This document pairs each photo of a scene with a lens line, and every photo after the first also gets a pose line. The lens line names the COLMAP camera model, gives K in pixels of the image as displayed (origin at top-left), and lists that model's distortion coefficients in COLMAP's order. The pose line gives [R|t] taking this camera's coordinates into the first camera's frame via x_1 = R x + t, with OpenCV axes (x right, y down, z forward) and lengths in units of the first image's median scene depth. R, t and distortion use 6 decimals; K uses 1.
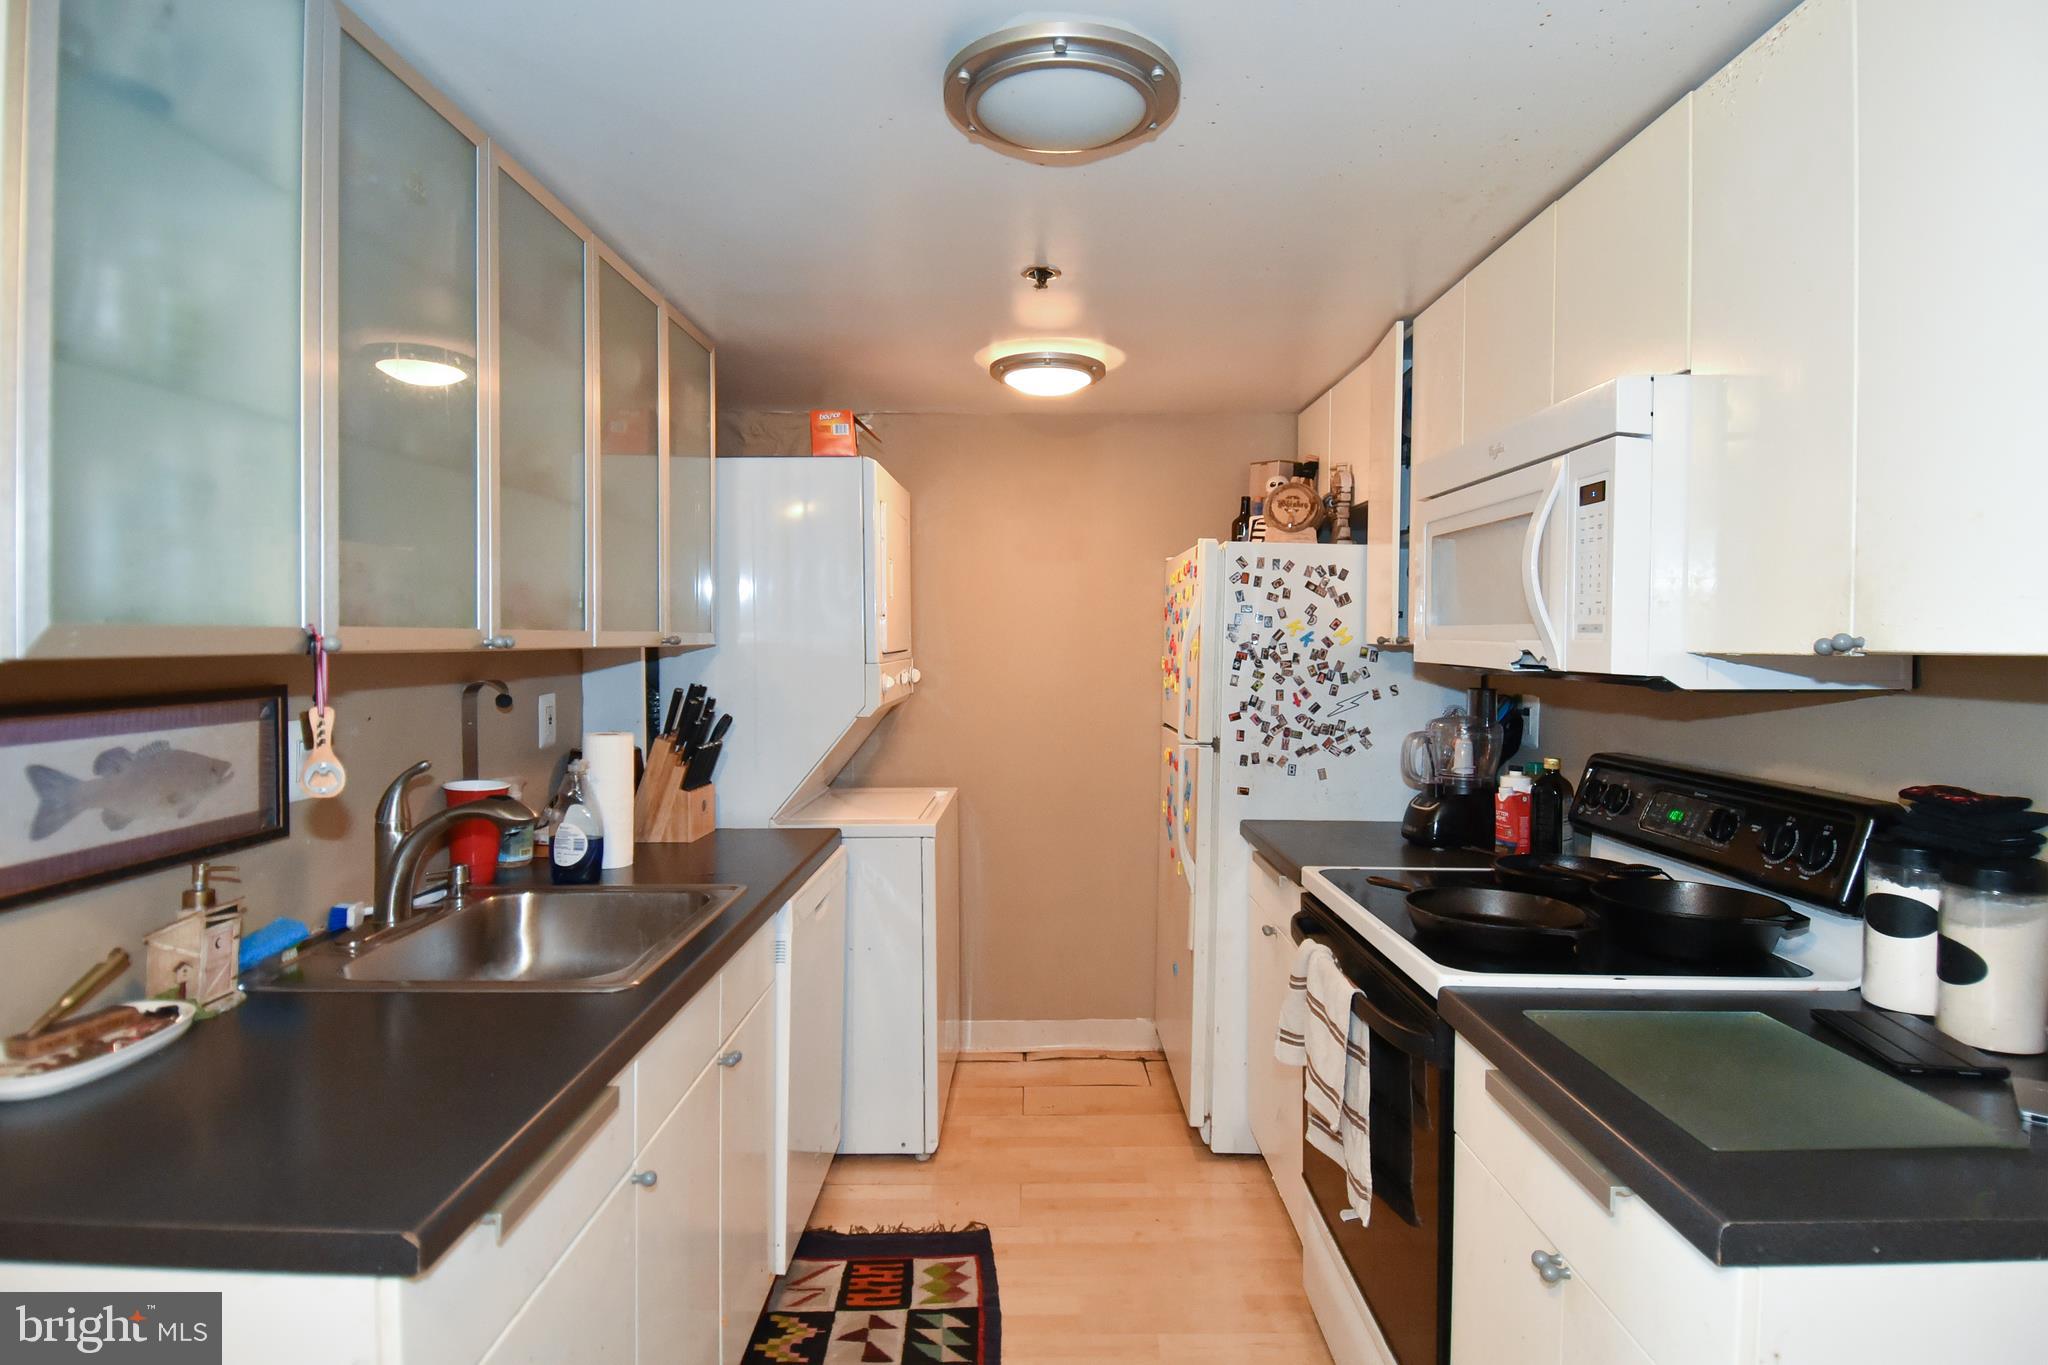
lens RADIAL K [[1073.8, 0, 955.1], [0, 1073.8, 667.1], [0, 0, 1]] dist [0.023025, -0.032972]
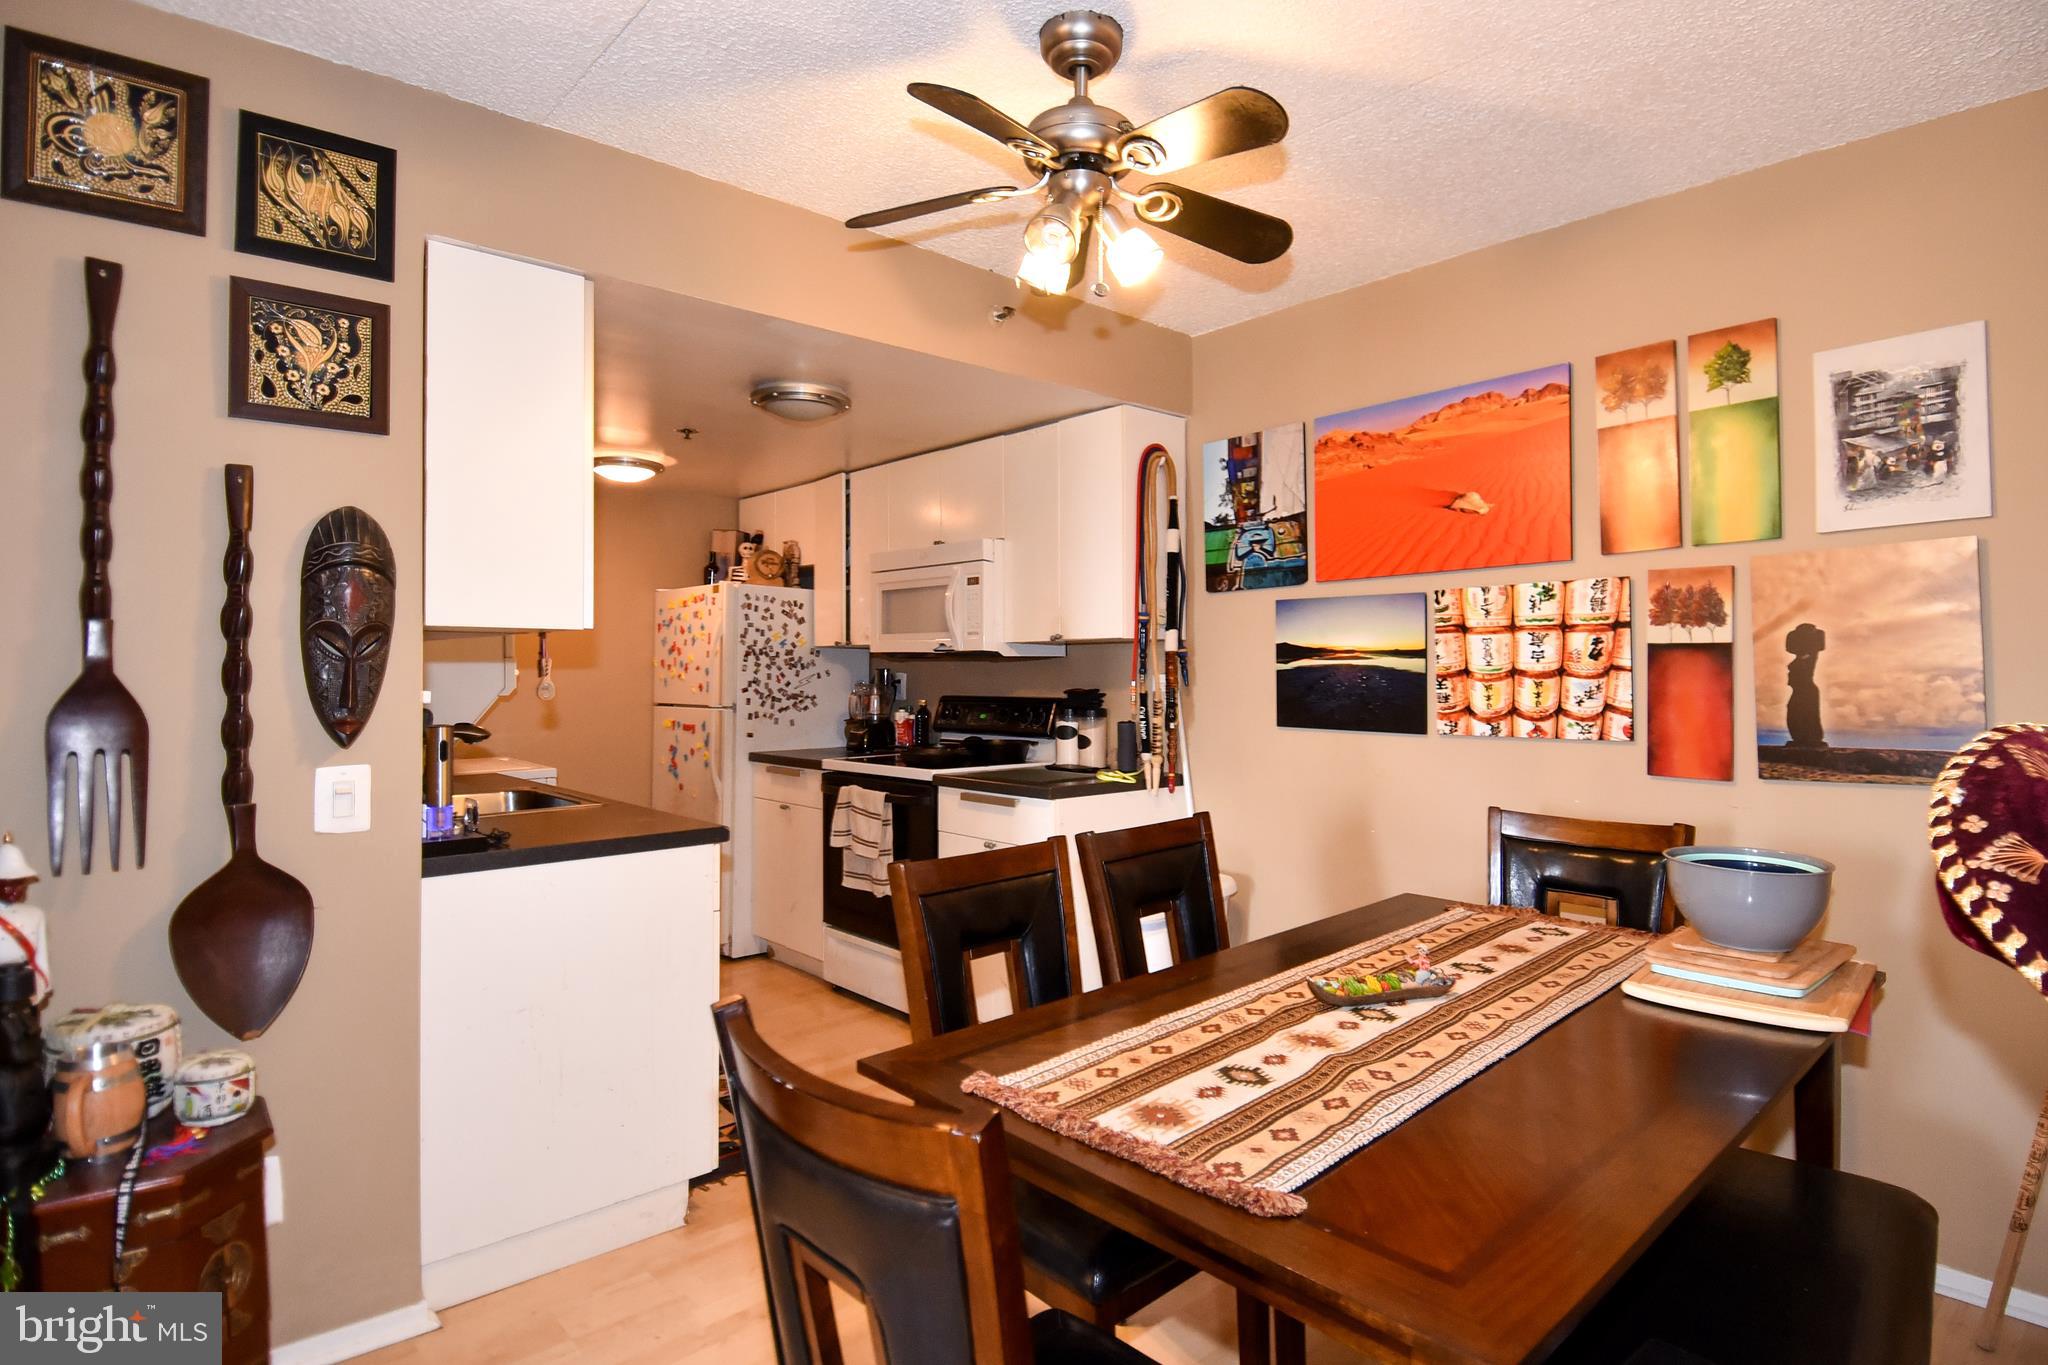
lens RADIAL K [[1051.6, 0, 1007.2], [0, 1051.6, 676.5], [0, 0, 1]] dist [0.026744, -0.040537]
pose [[0.734777, -0.009821, 0.678238, -0.540874], [0.018703, 0.999808, -0.005785, 0.042326], [-0.678051, 0.016936, 0.734820, -0.460635]]
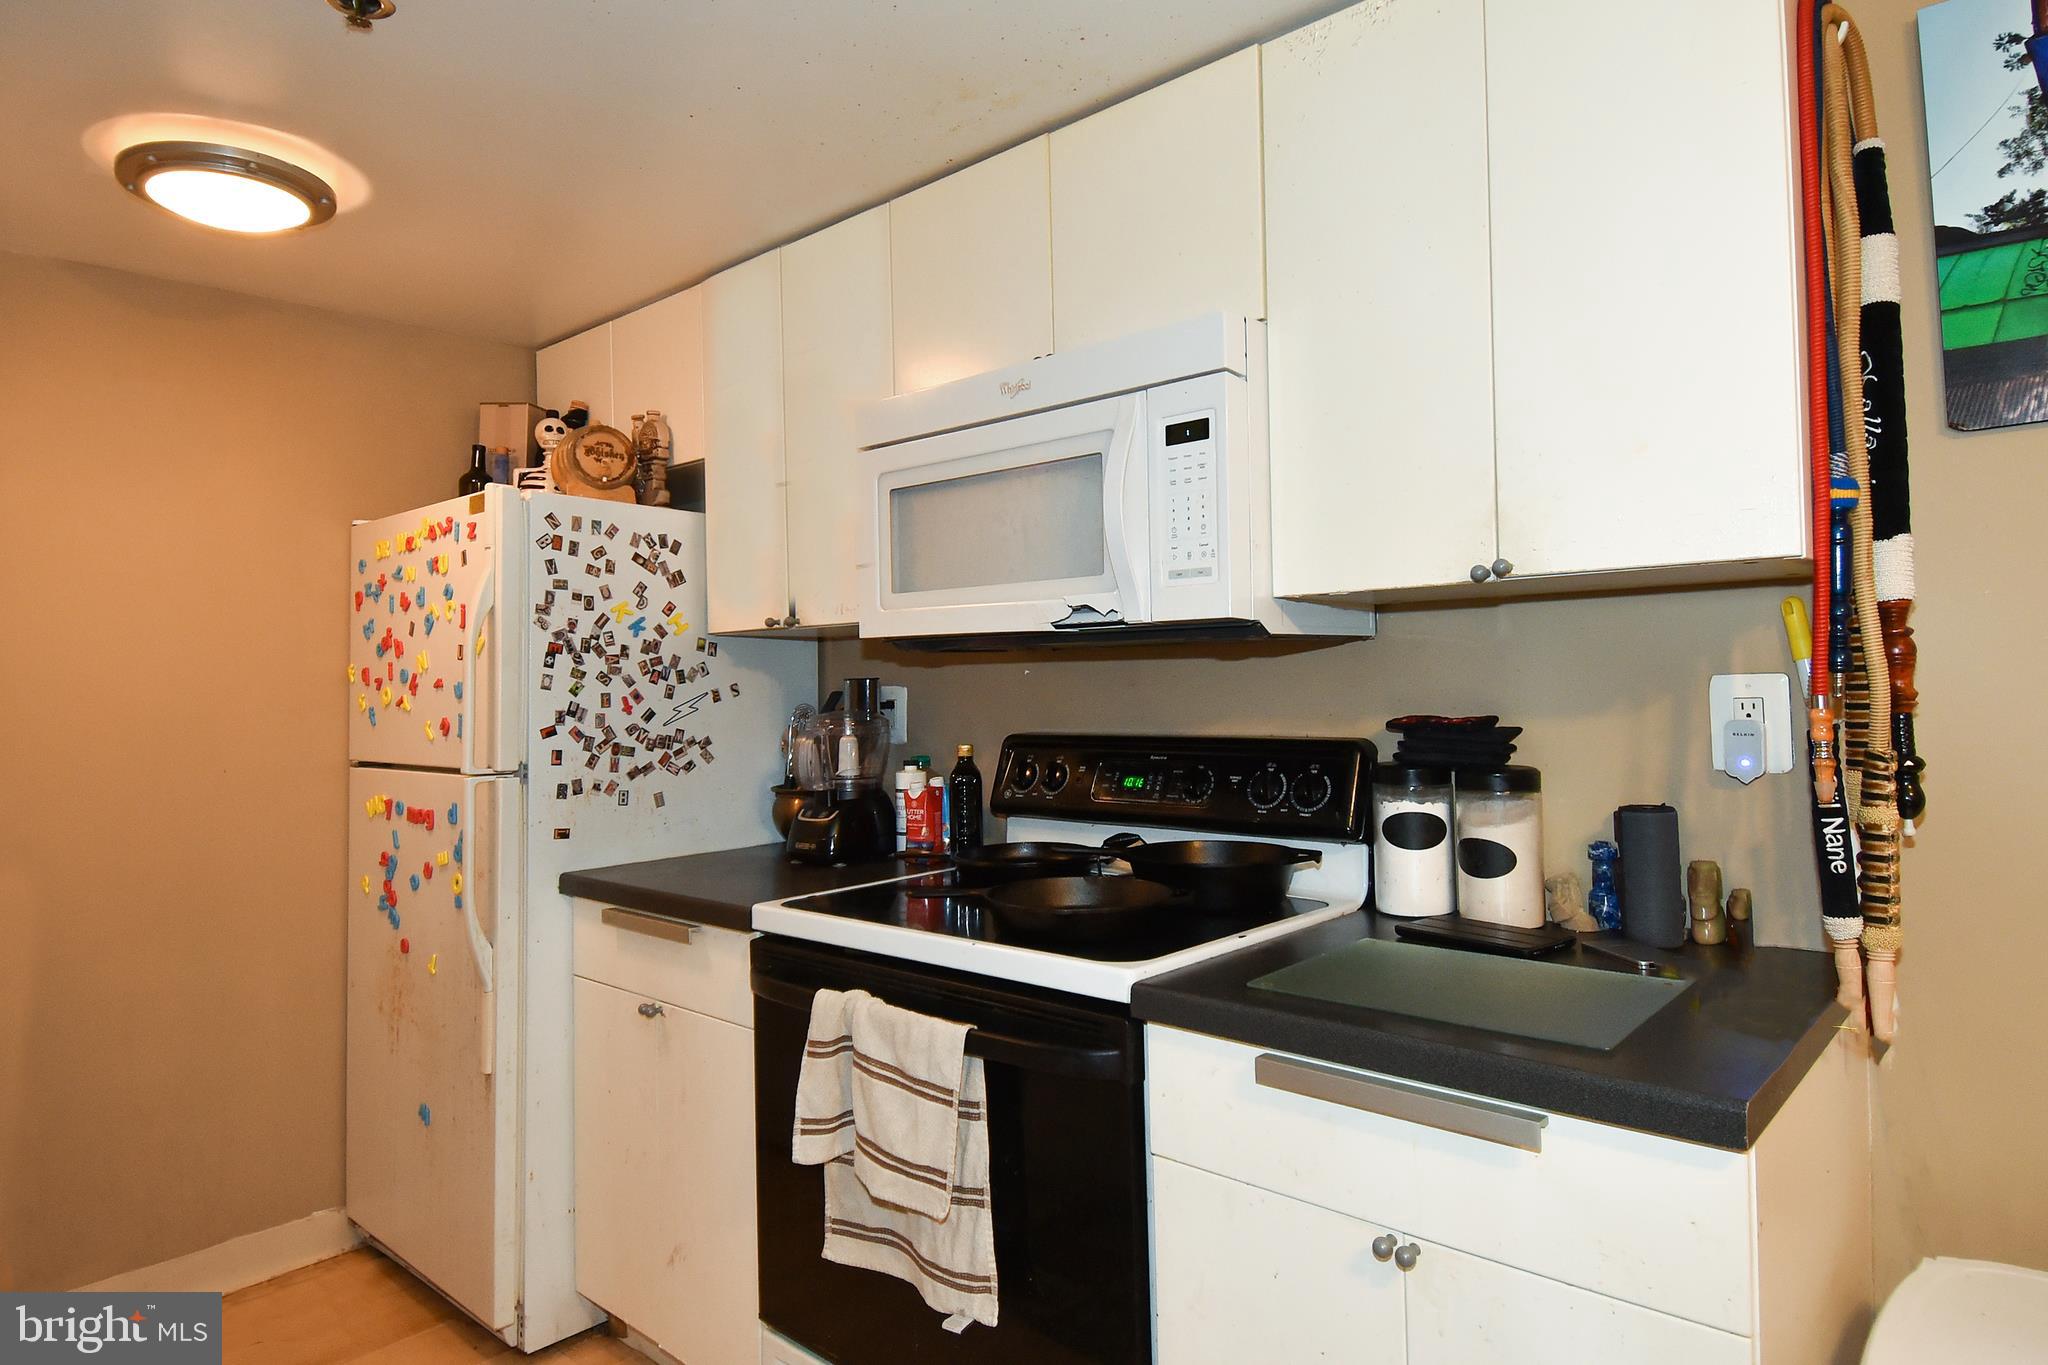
lens RADIAL K [[1196.2, 0, 1054.0], [0, 1196.2, 661.7], [0, 0, 1]] dist [0.052398, -0.070692]
pose [[0.630139, -0.004890, 0.776467, -0.156598], [0.038972, 0.998919, -0.025336, 0.032643], [-0.775503, 0.046225, 0.629649, 0.222420]]
